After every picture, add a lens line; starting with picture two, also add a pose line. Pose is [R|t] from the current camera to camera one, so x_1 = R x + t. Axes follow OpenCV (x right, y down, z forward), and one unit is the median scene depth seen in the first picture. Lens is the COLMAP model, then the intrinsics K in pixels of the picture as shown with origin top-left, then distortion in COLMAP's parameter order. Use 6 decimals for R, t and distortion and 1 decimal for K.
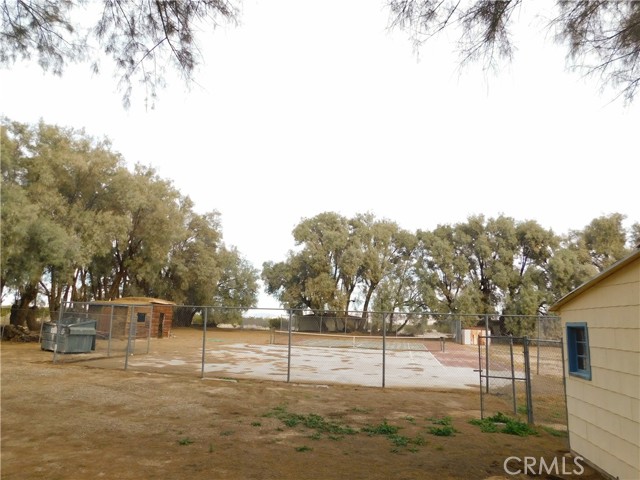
lens RADIAL K [[434.7, 0, 320.0], [0, 434.7, 240.0], [0, 0, 1]] dist [-0.079898, 0.062966]
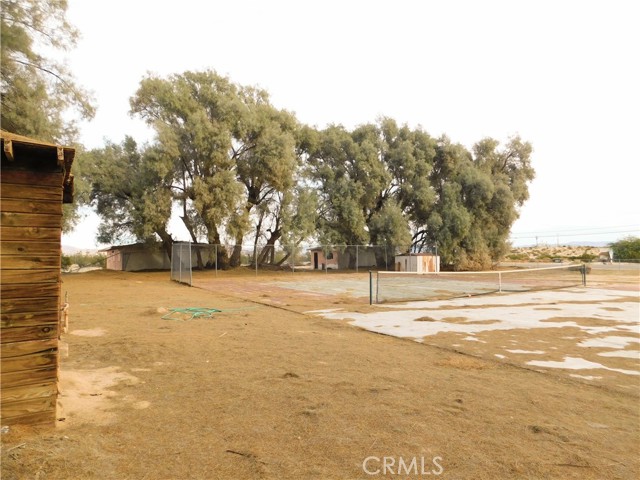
lens RADIAL K [[434.7, 0, 320.0], [0, 434.7, 240.0], [0, 0, 1]] dist [-0.079898, 0.062966]
pose [[0.718625, -0.006838, 0.695364, -0.319645], [-0.097023, 0.989185, 0.109995, 0.098375], [-0.688596, -0.146511, 0.710190, 0.504950]]
